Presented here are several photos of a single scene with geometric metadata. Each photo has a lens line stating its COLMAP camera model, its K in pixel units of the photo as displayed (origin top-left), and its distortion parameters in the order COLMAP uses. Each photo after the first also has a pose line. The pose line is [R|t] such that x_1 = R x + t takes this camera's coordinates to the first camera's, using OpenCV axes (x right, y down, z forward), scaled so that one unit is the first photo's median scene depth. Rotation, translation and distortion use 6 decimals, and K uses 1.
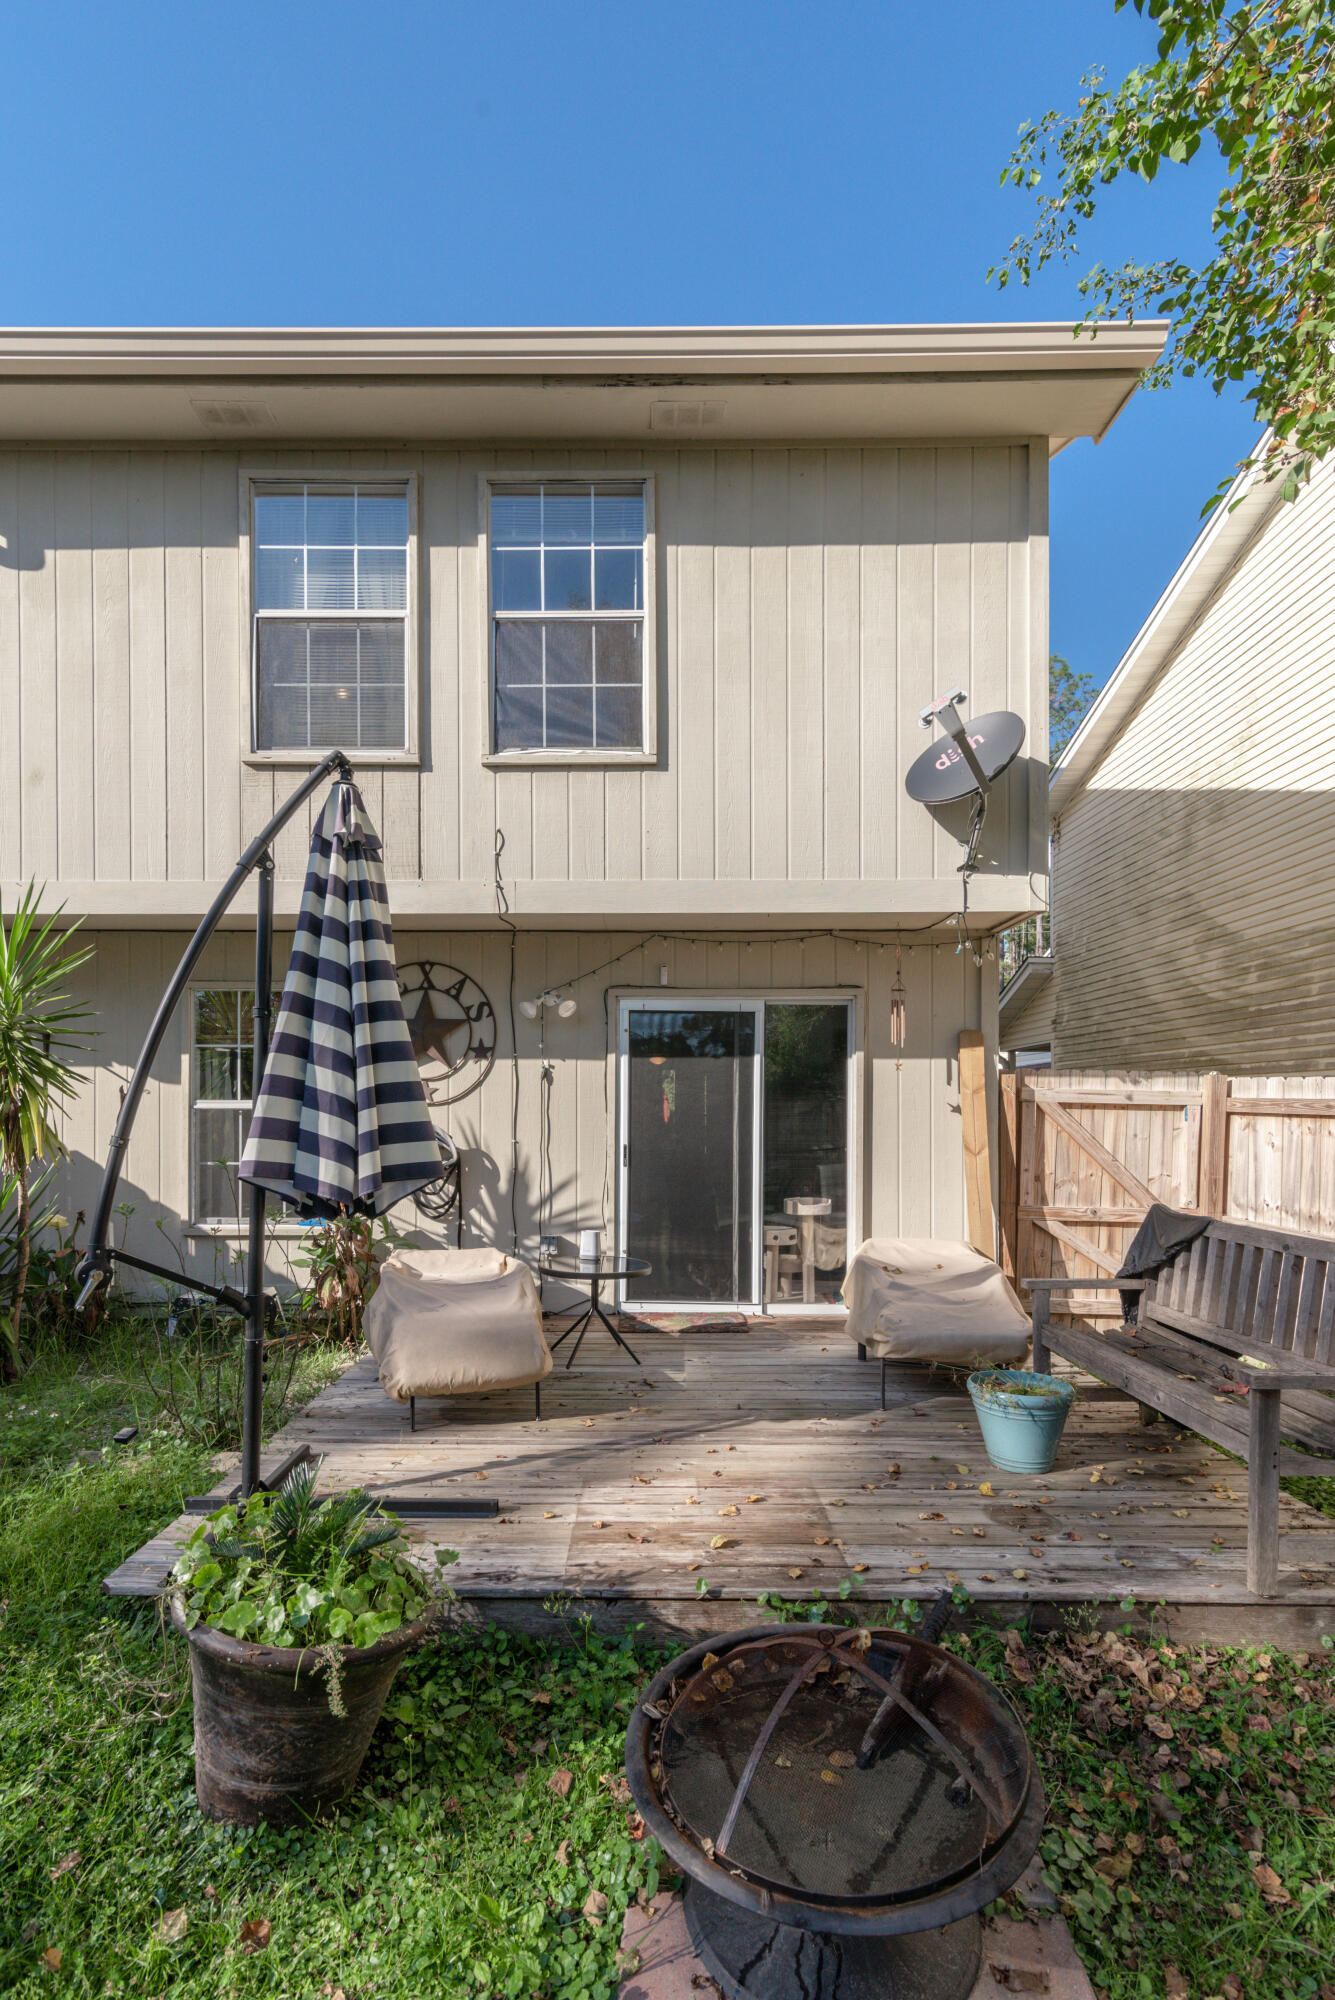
lens RADIAL K [[920.3, 0, 667.5], [0, 920.3, 1108.3], [0, 0, 1]] dist [-0.005347, 0.000232]
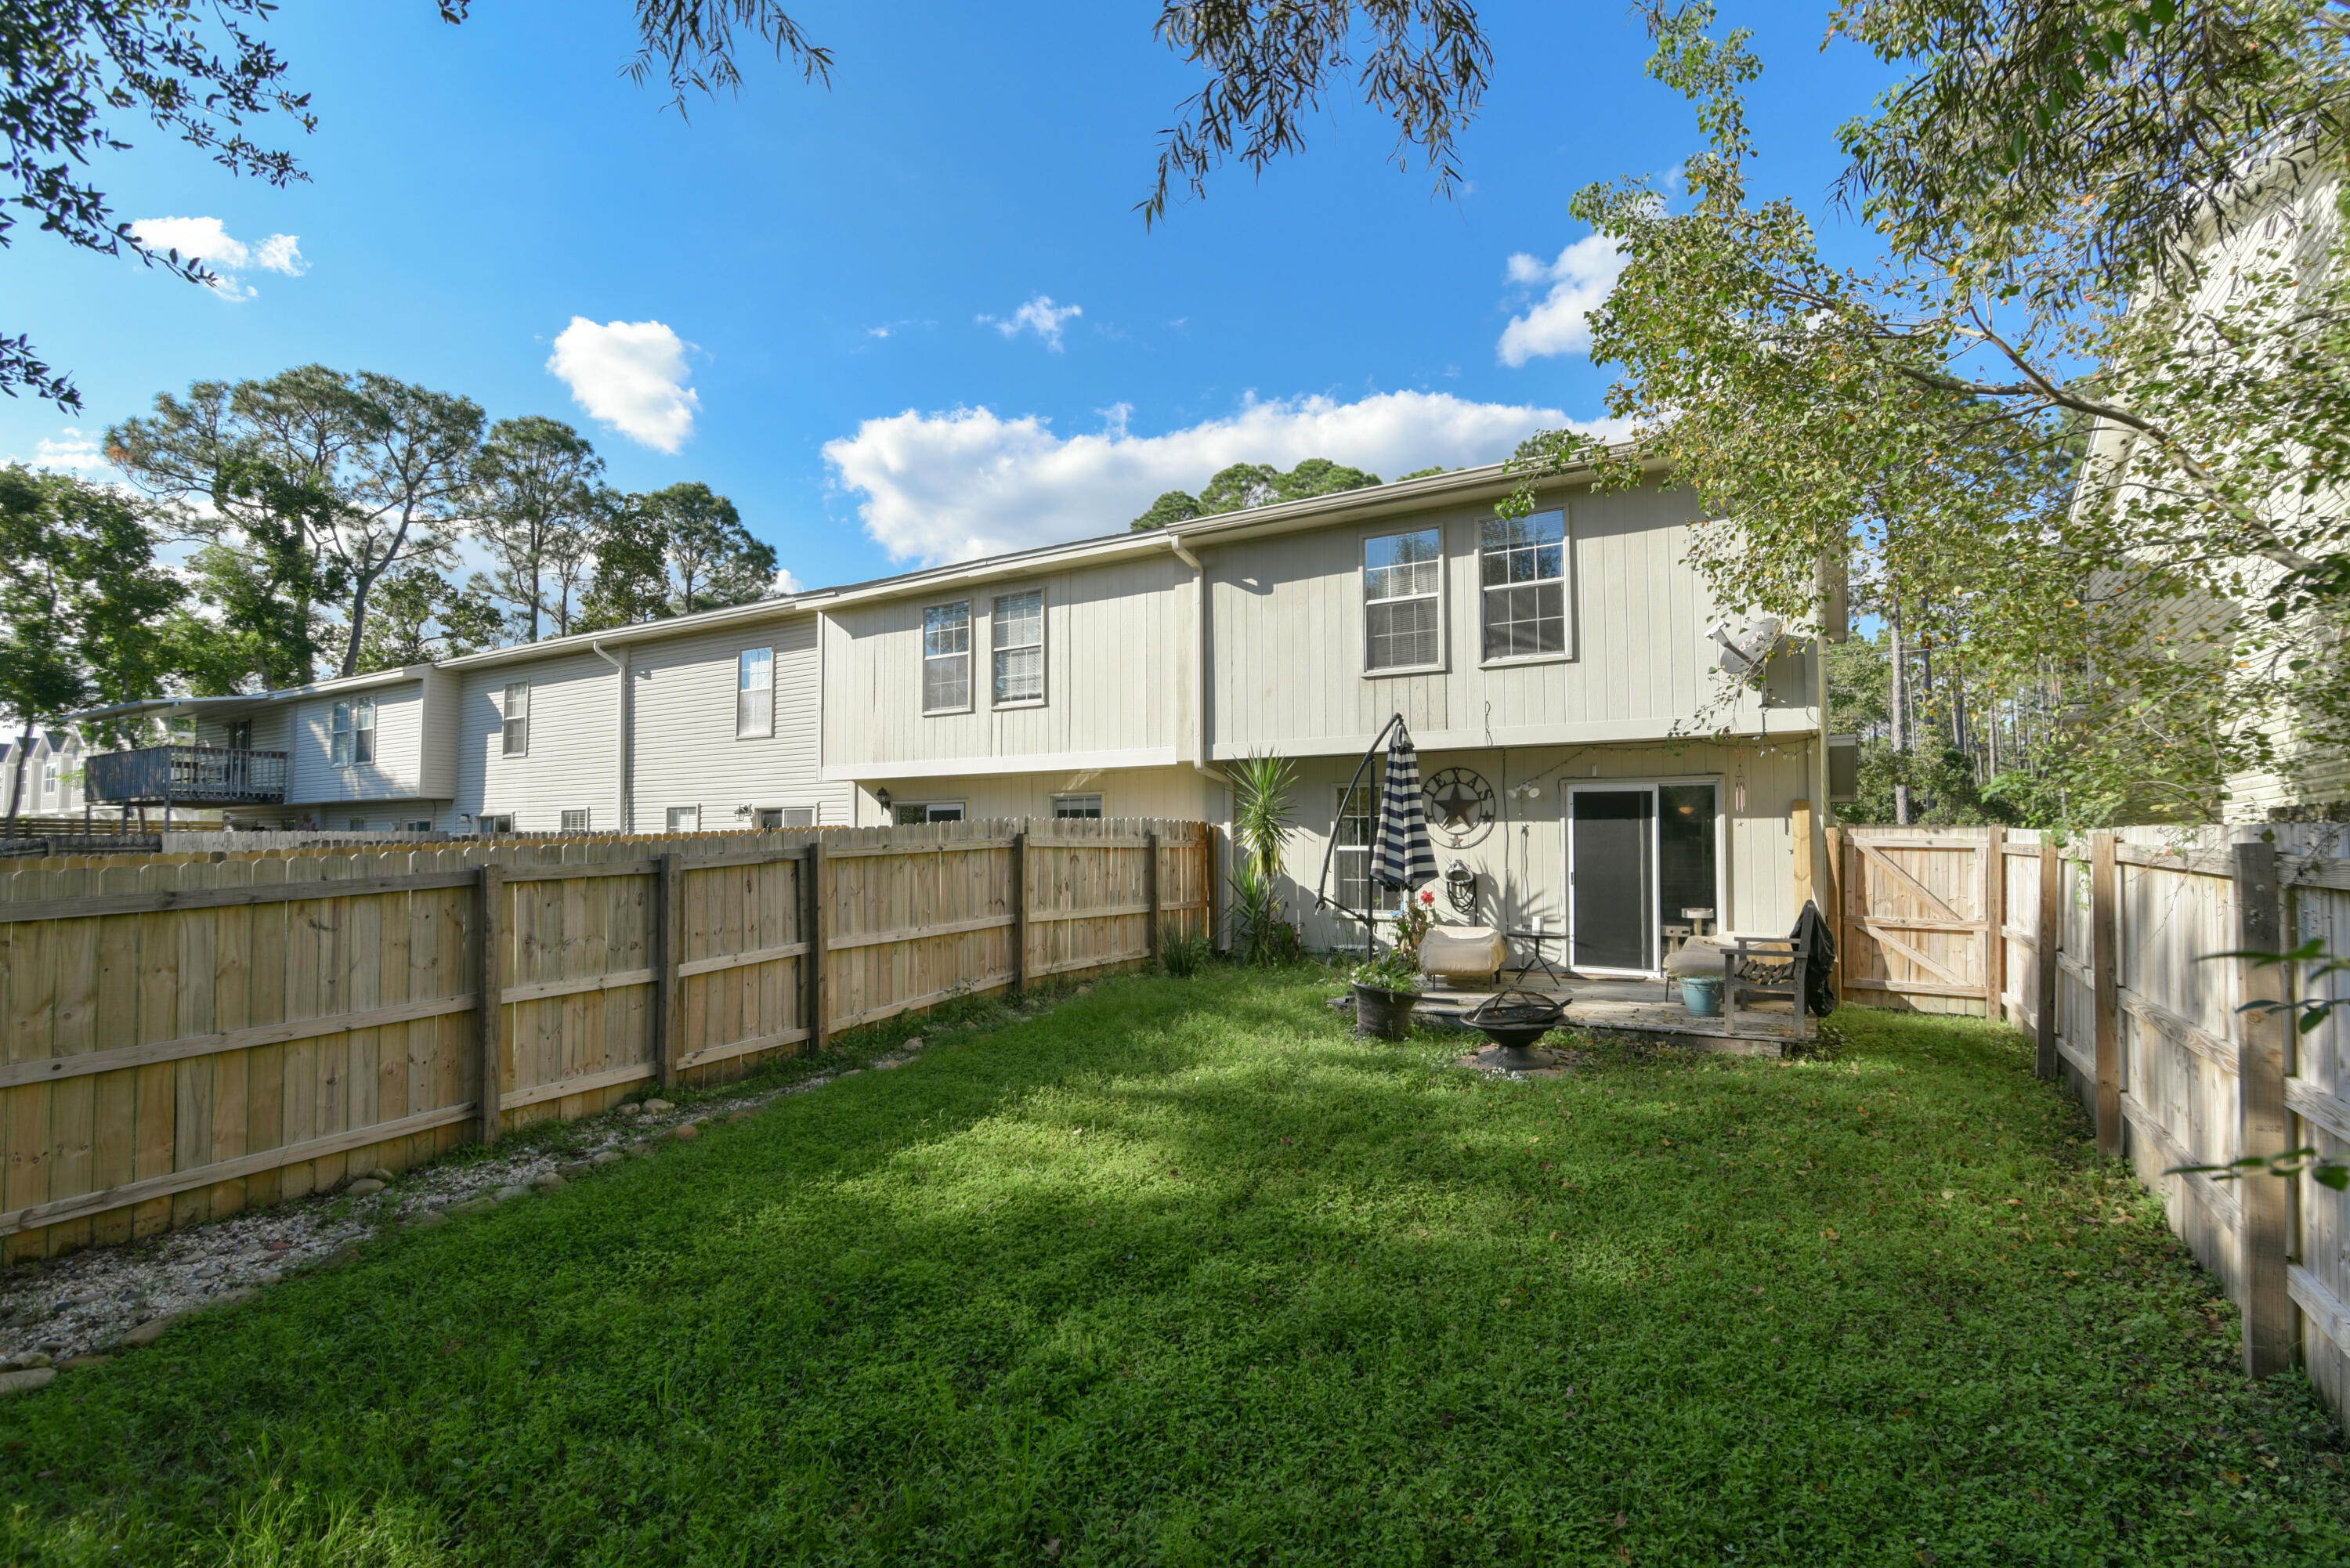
lens RADIAL K [[1081.3, 0, 1182.3], [0, 1081.3, 802.2], [0, 0, 1]] dist [-0.005347, 0.000232]
pose [[0.834163, -0.023438, -0.551019, 0.464151], [-0.000934, 0.999035, -0.043908, 0.000066], [0.551517, 0.037141, 0.833337, -1.074524]]
